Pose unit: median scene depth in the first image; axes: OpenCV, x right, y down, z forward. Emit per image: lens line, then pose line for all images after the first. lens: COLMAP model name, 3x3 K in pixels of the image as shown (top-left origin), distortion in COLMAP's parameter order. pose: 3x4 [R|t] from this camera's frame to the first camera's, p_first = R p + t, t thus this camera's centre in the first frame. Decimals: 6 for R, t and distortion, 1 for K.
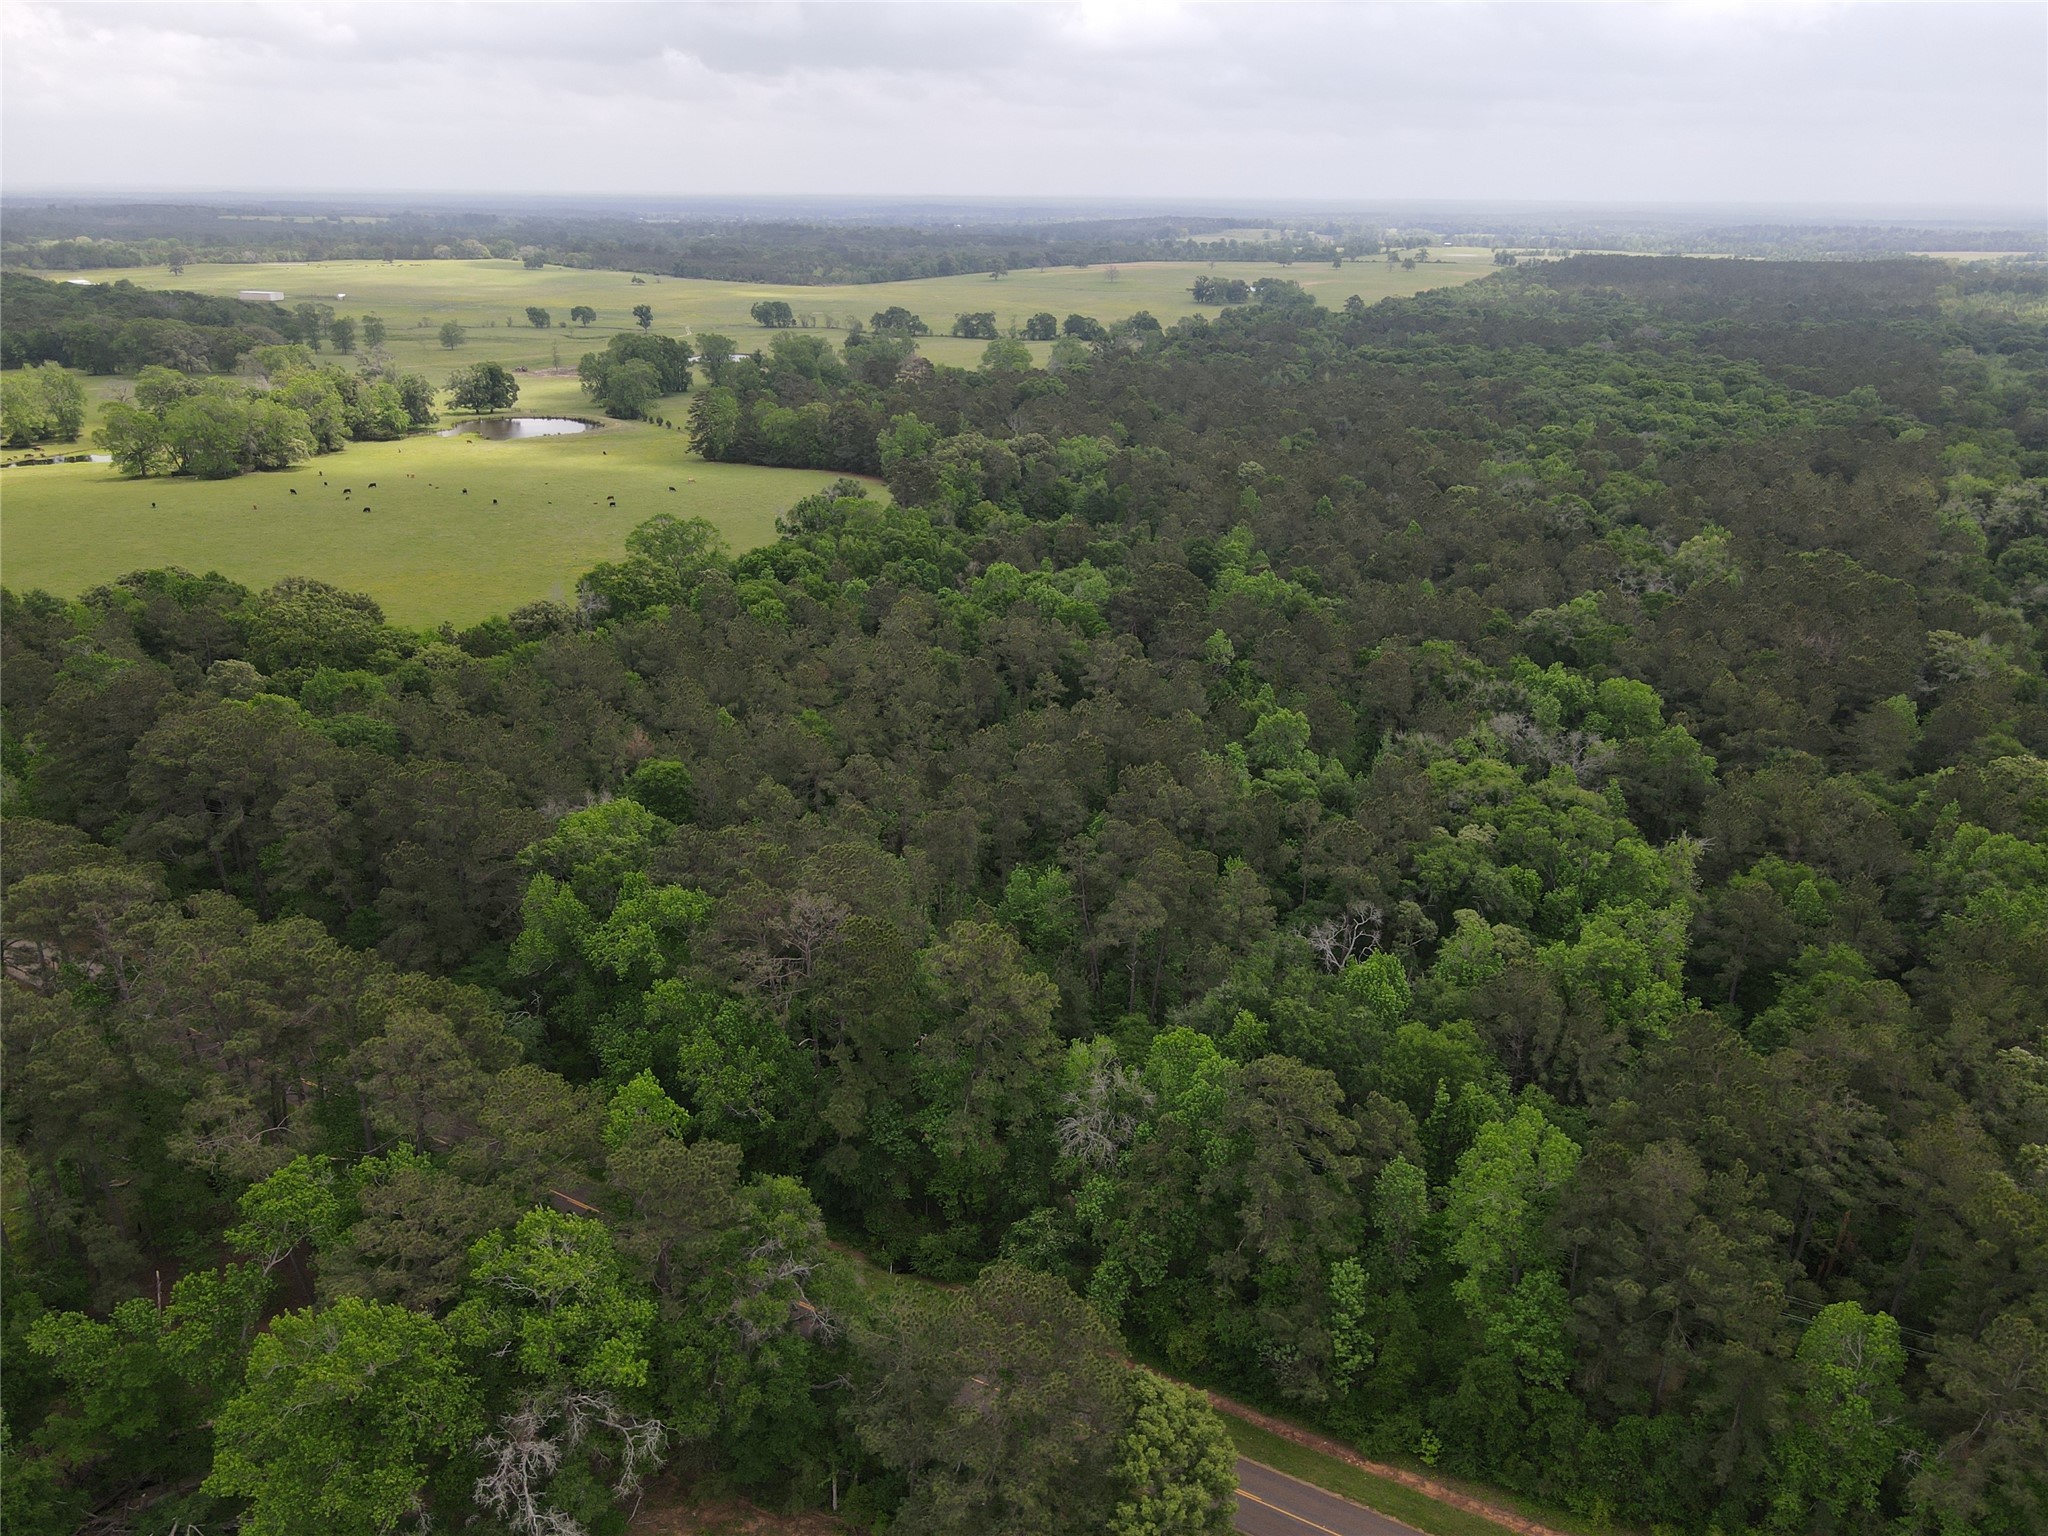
lens RADIAL K [[1508.7, 0, 1016.0], [0, 1508.7, 767.2], [0, 0, 1]] dist [-0.003749, 0.025548]
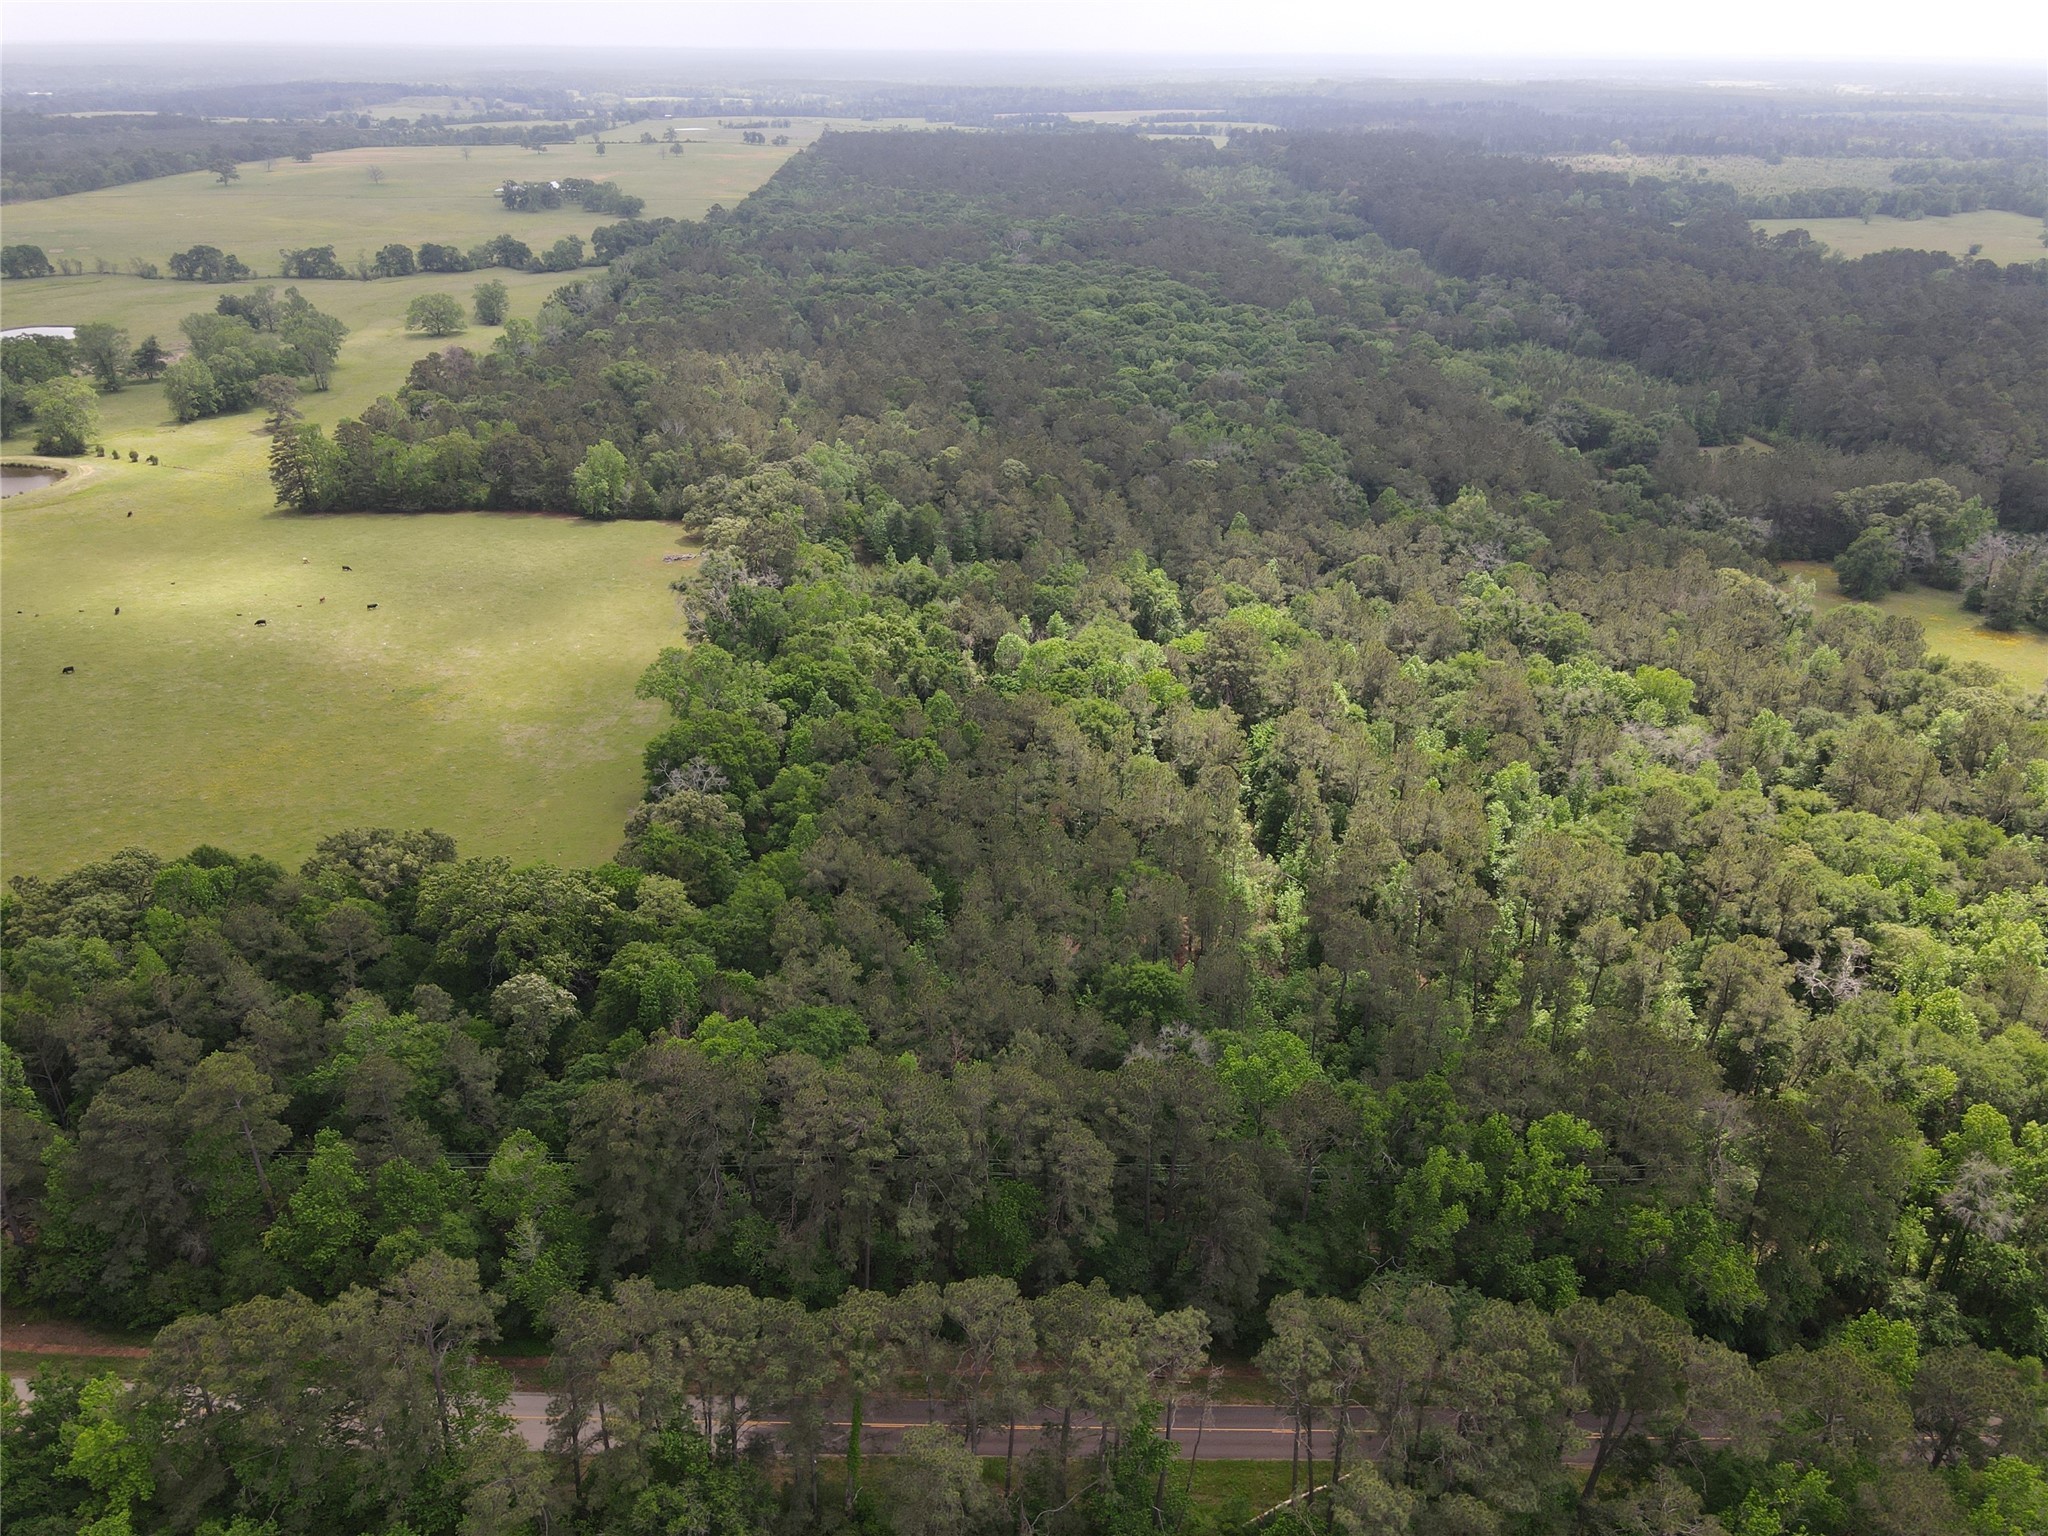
lens RADIAL K [[1508.7, 0, 1016.0], [0, 1508.7, 767.2], [0, 0, 1]] dist [-0.003749, 0.025548]
pose [[0.863379, -0.220143, 0.453997, -0.310811], [0.179768, 0.974962, 0.130888, -0.117490], [-0.471444, -0.031392, 0.881337, 0.080334]]
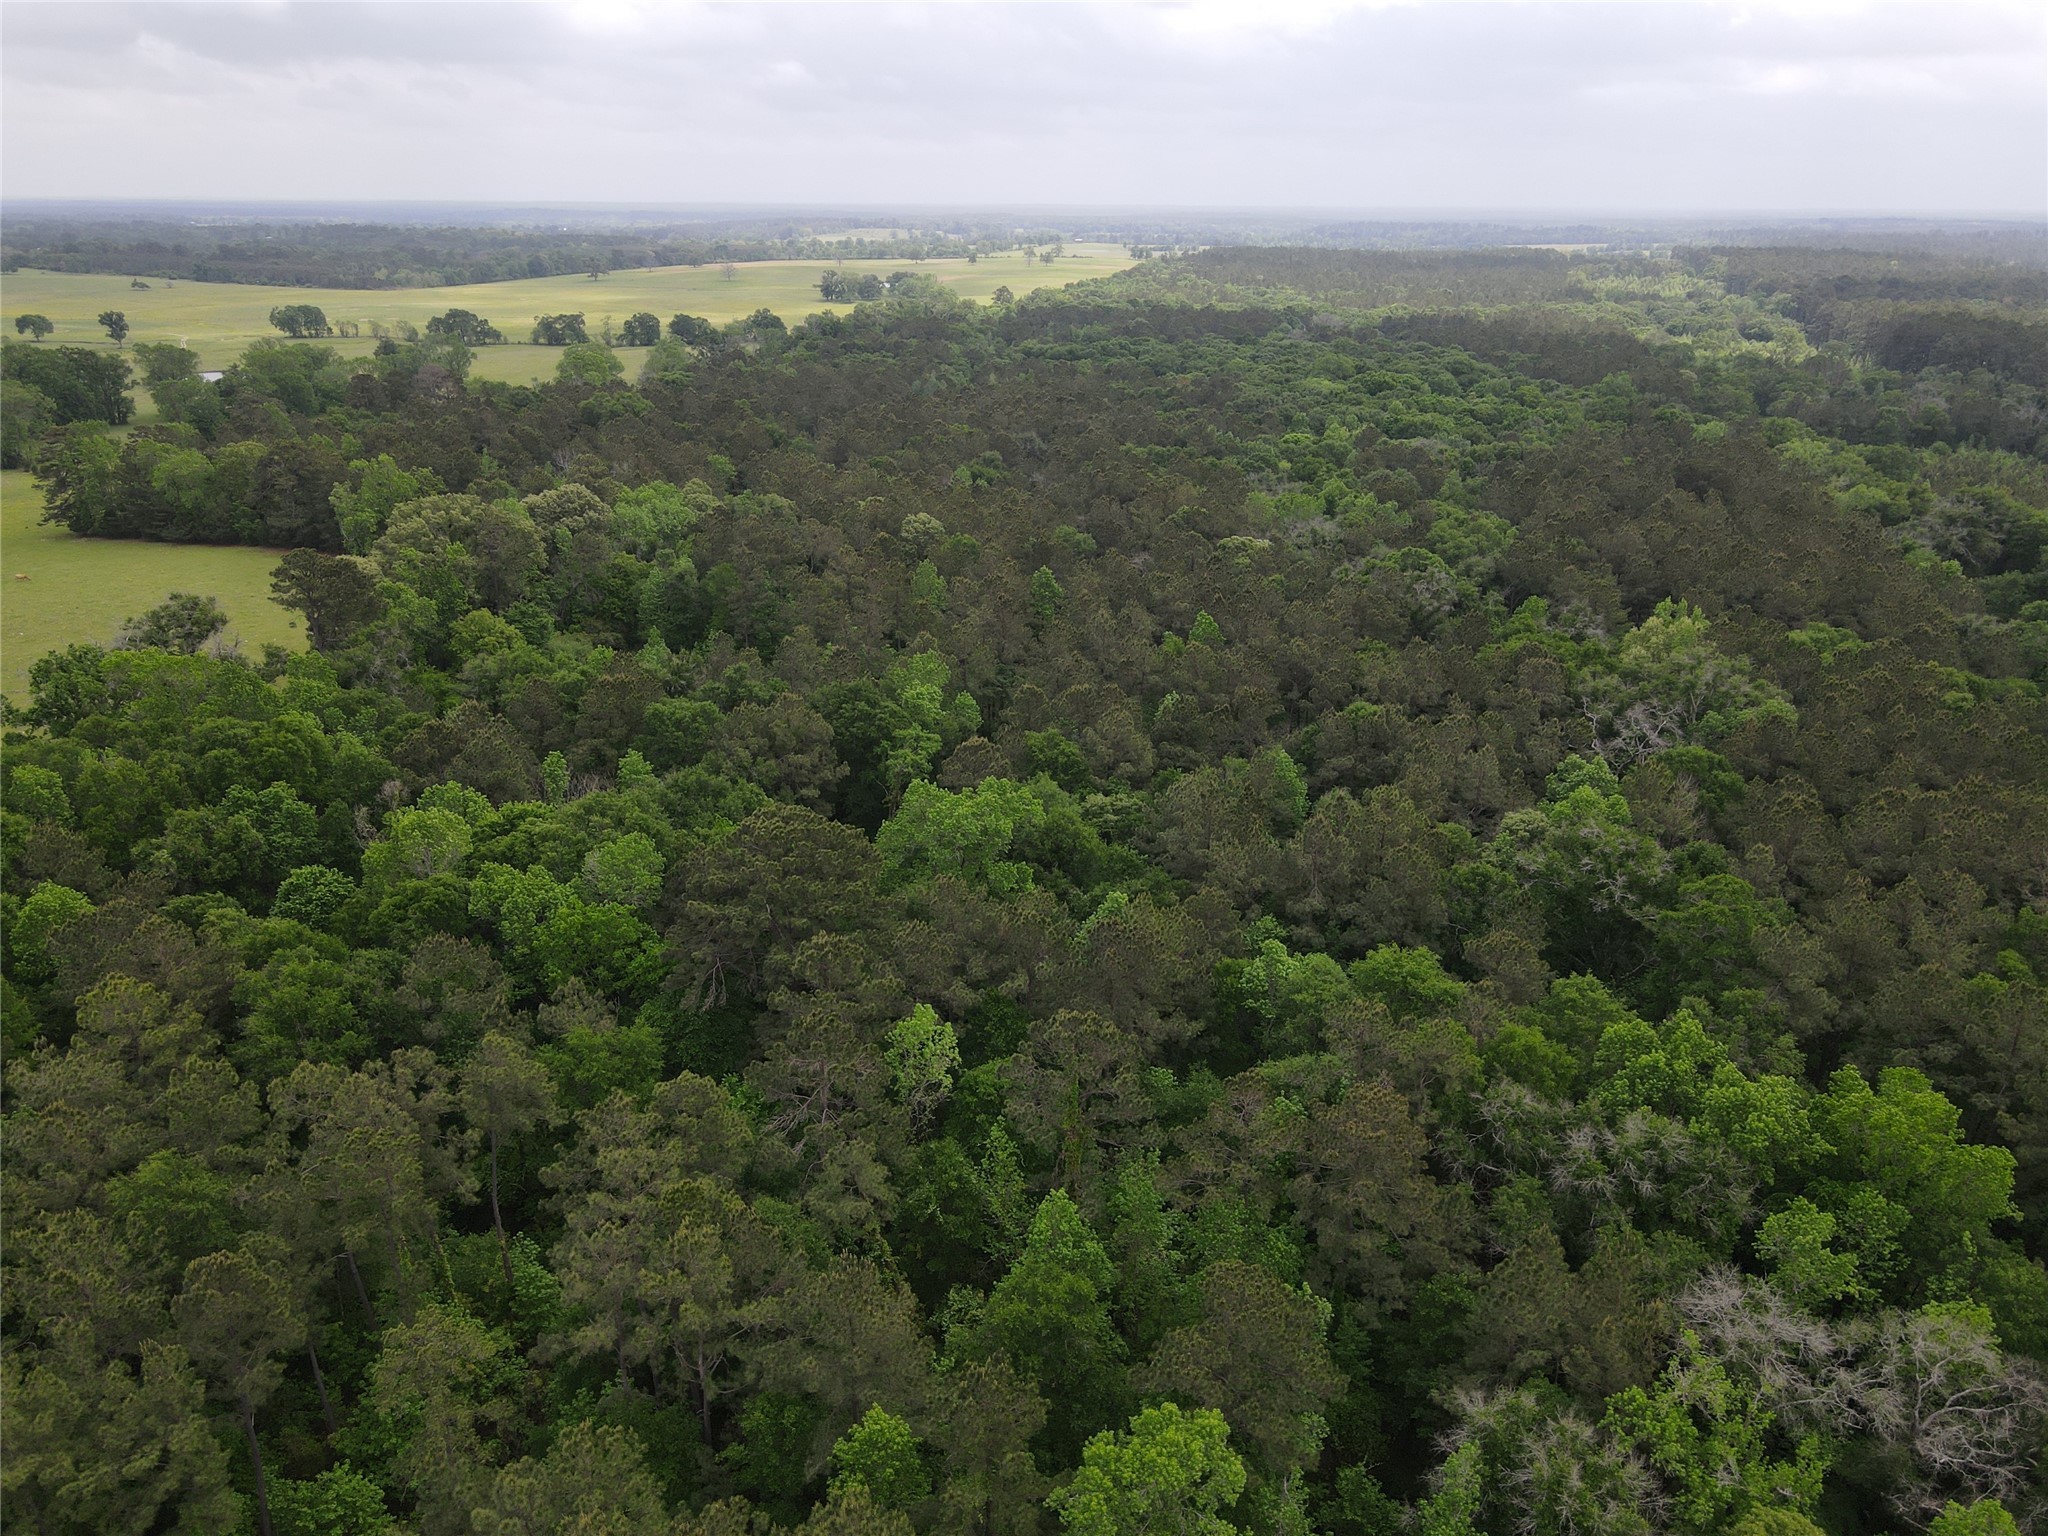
lens RADIAL K [[1508.7, 0, 1016.0], [0, 1508.7, 767.2], [0, 0, 1]] dist [-0.003749, 0.025548]
pose [[0.972949, -0.084583, 0.214981, 0.042083], [0.085406, 0.996331, 0.005478, -0.084146], [-0.214655, 0.013031, 0.976603, 0.322104]]
